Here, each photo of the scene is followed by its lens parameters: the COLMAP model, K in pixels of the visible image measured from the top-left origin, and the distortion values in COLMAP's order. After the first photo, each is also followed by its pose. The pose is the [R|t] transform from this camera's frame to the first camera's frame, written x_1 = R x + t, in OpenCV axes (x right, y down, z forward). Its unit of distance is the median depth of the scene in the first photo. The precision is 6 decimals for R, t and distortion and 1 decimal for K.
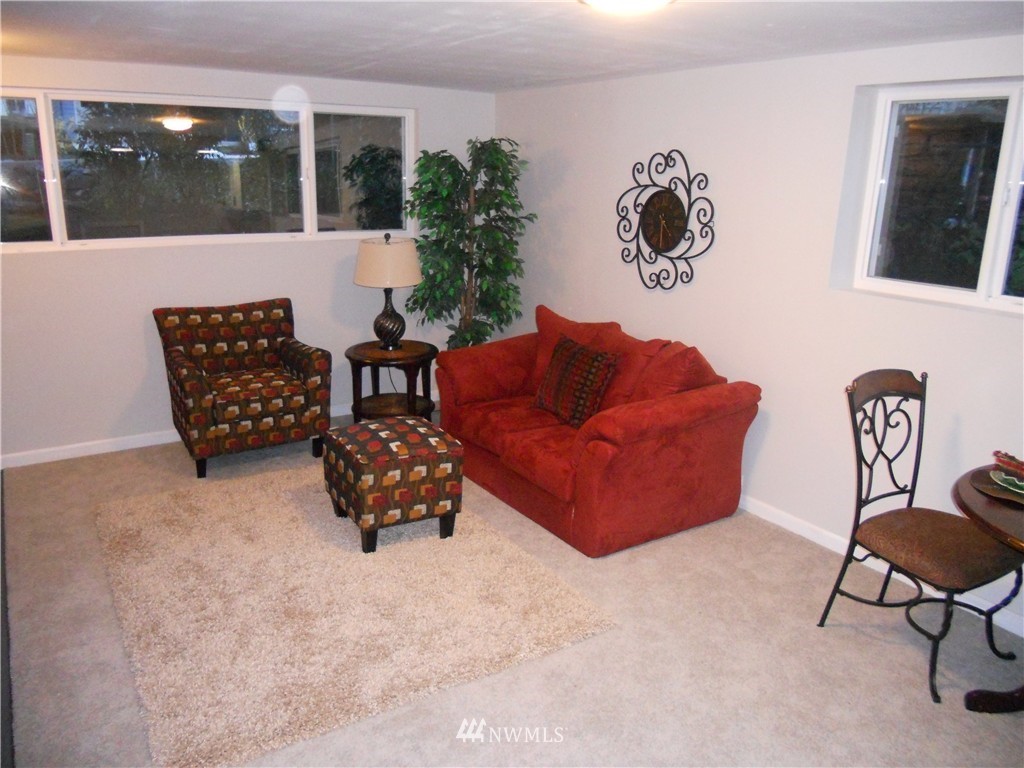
lens RADIAL K [[801.4, 0, 511.9], [0, 801.4, 384.8], [0, 0, 1]] dist [-0.027750, 0.023107]
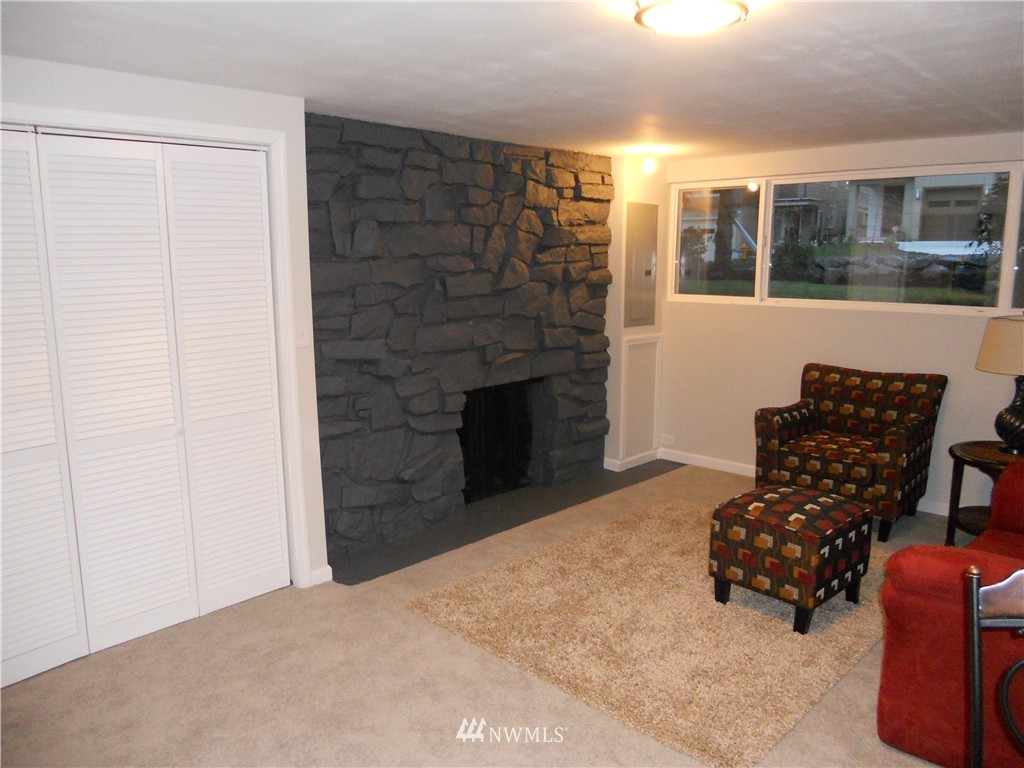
lens RADIAL K [[801.4, 0, 512.6], [0, 801.4, 383.9], [0, 0, 1]] dist [-0.027750, 0.023107]
pose [[0.255260, 0.147840, -0.955503, 0.529846], [-0.255441, 0.963440, 0.080828, -0.053740], [0.932519, 0.223442, 0.283692, 0.323391]]
